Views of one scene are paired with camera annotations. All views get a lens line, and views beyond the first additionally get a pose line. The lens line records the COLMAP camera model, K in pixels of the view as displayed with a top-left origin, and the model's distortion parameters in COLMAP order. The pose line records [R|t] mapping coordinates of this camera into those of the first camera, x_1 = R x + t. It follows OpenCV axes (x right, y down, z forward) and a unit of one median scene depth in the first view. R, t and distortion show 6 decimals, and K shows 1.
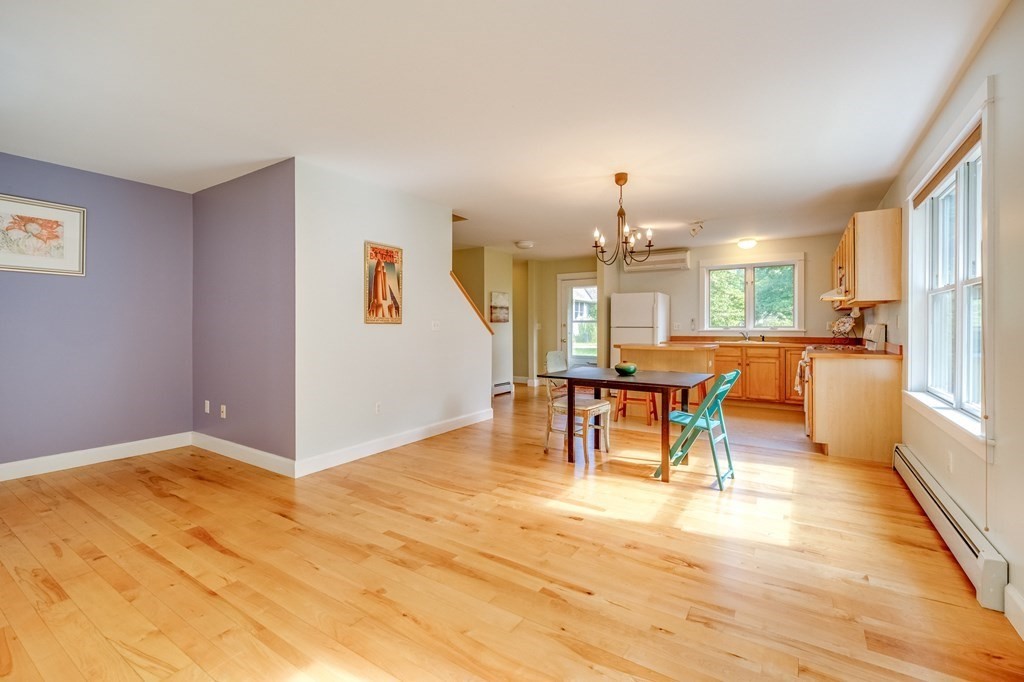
lens RADIAL K [[446.0, 0, 508.5], [0, 446.0, 327.6], [0, 0, 1]] dist [-0.002805, -0.000363]
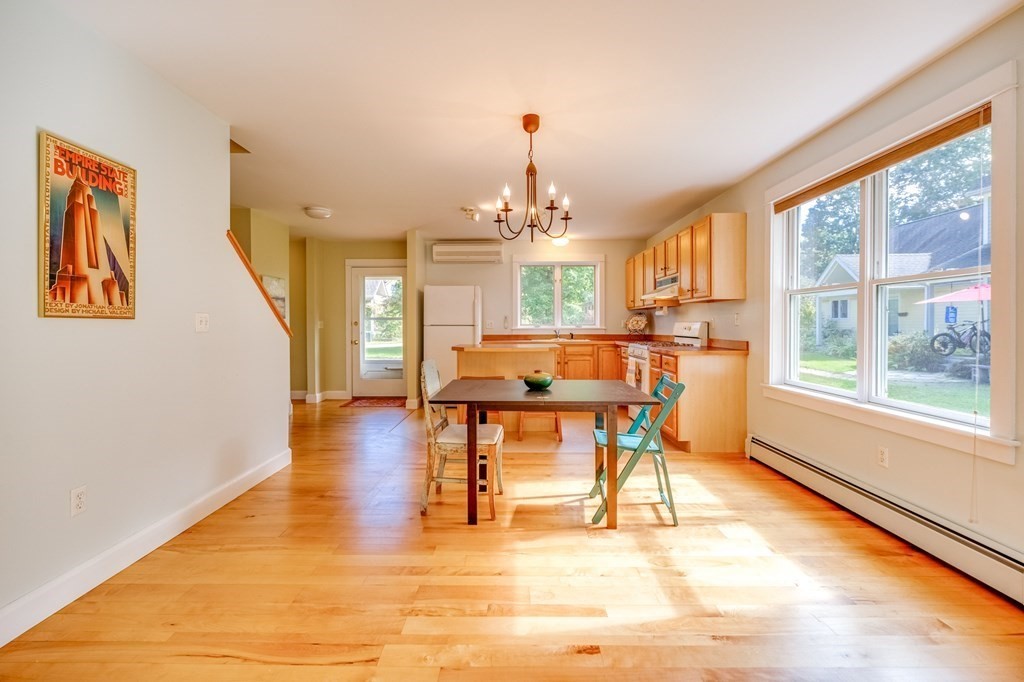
lens RADIAL K [[446.0, 0, 508.5], [0, 446.0, 327.6], [0, 0, 1]] dist [-0.002805, -0.000363]
pose [[0.840952, -0.004238, 0.541093, -0.142019], [0.002574, 0.999989, 0.003832, 0.000556], [-0.541104, -0.001830, 0.840954, 0.317982]]
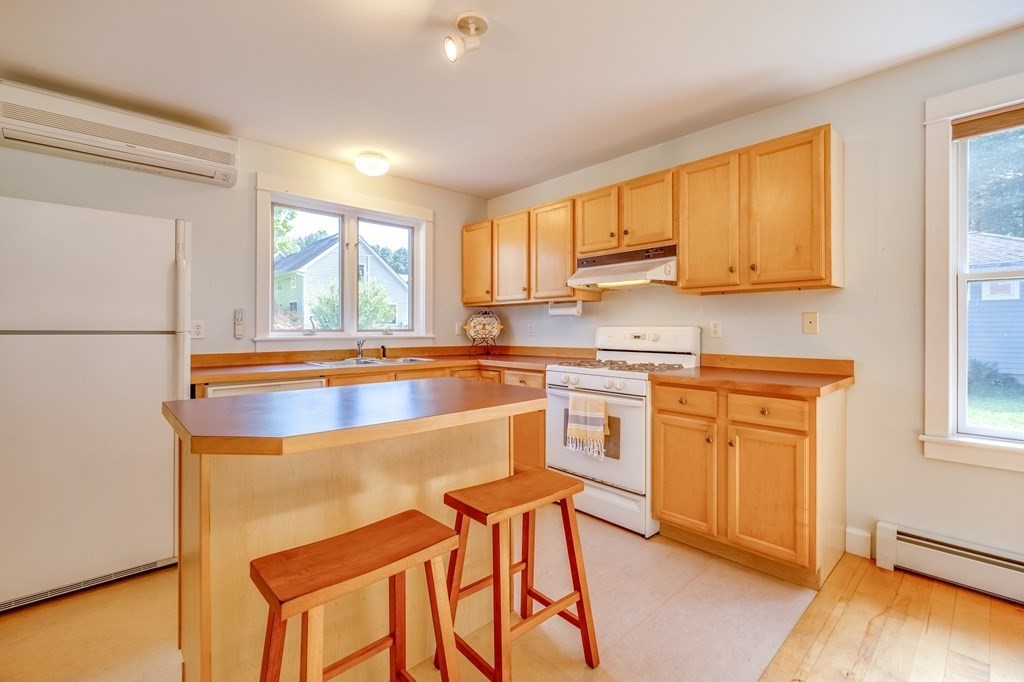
lens RADIAL K [[446.0, 0, 508.5], [0, 446.0, 327.6], [0, 0, 1]] dist [-0.002805, -0.000363]
pose [[0.246312, 0.004220, 0.969182, 0.121643], [0.001032, 0.999989, -0.004617, -0.003652], [-0.969190, 0.002137, 0.246304, 1.023751]]
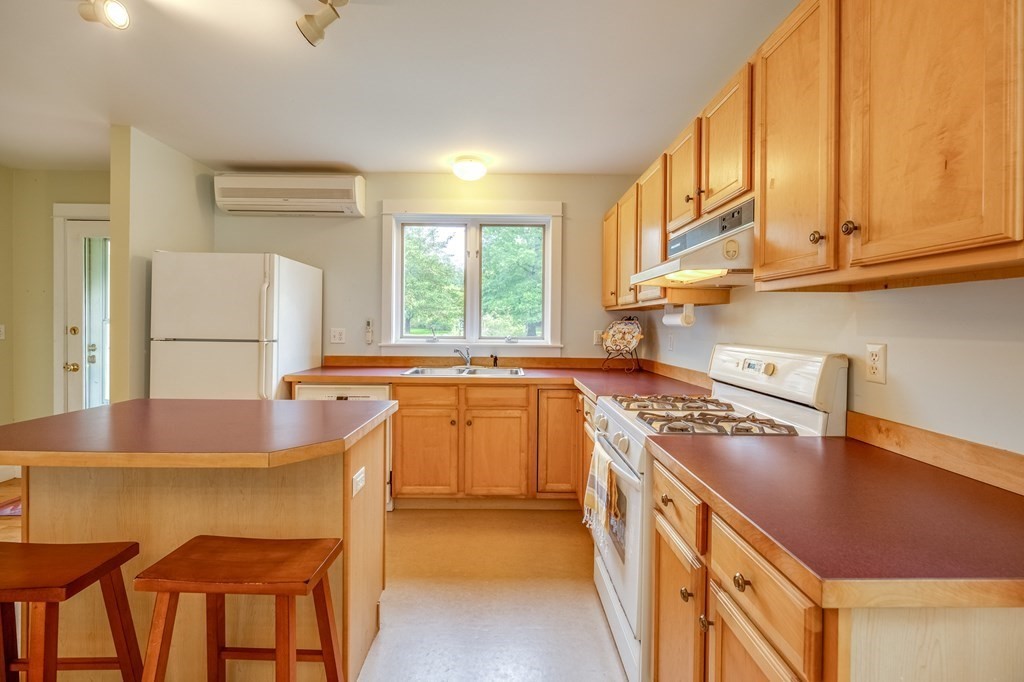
lens RADIAL K [[446.0, 0, 508.5], [0, 446.0, 327.6], [0, 0, 1]] dist [-0.002805, -0.000363]
pose [[0.832534, 0.004444, 0.553956, 0.421988], [-0.010204, 0.999921, 0.007315, -0.026312], [-0.553880, -0.011742, 0.832514, 0.796784]]
